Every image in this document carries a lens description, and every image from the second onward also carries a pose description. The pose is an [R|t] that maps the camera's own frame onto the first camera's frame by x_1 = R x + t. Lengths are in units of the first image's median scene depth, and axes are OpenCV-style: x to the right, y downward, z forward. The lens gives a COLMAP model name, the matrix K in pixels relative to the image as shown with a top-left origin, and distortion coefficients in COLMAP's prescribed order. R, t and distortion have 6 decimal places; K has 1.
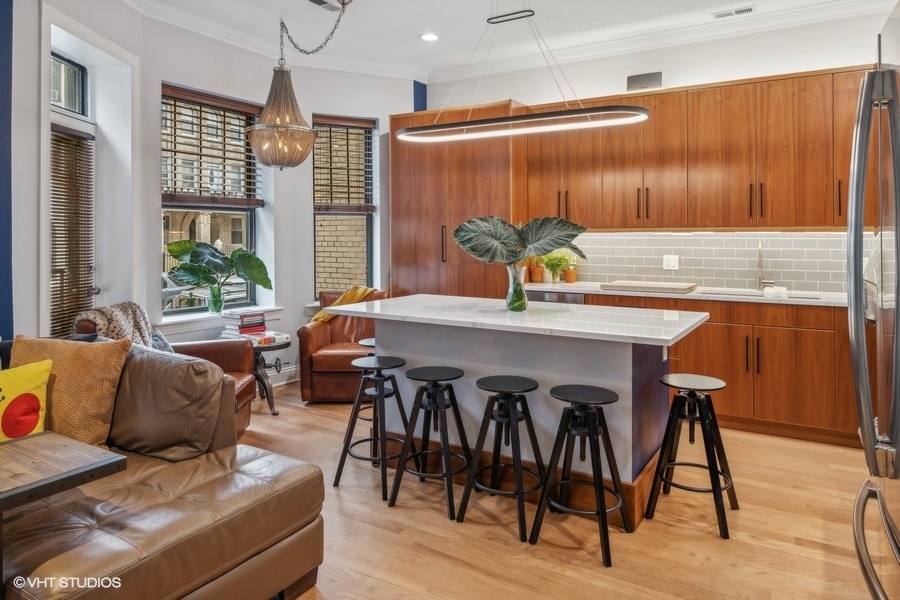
lens RADIAL K [[599.4, 0, 451.0], [0, 599.4, 236.9], [0, 0, 1]] dist [0.000476, 0.000171]
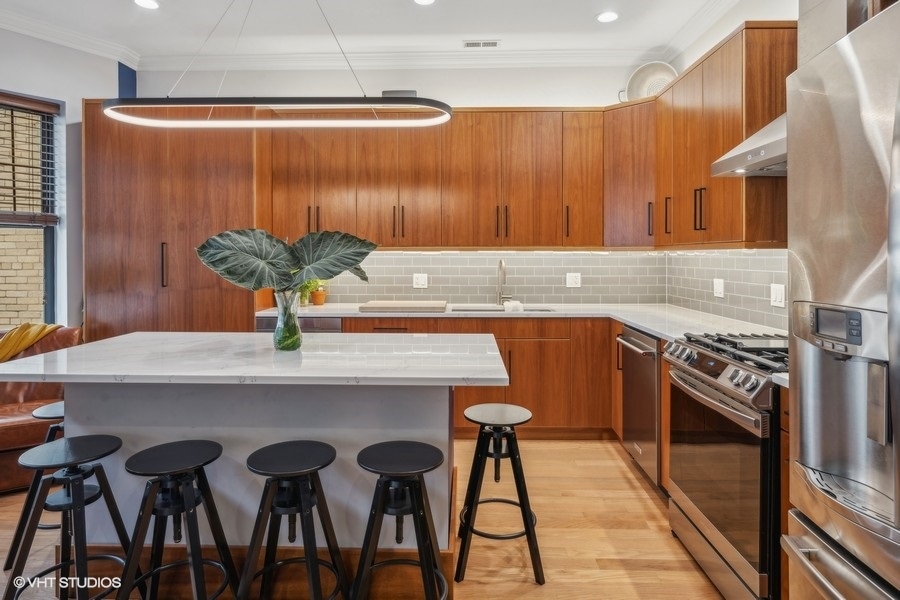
lens RADIAL K [[523.3, 0, 452.8], [0, 523.3, 255.9], [0, 0, 1]] dist [-0.000315, -0.001478]
pose [[0.864426, -0.001188, 0.502759, -0.038188], [0.002303, 0.999996, -0.001596, 0.001642], [-0.502755, 0.002538, 0.864425, 0.235946]]
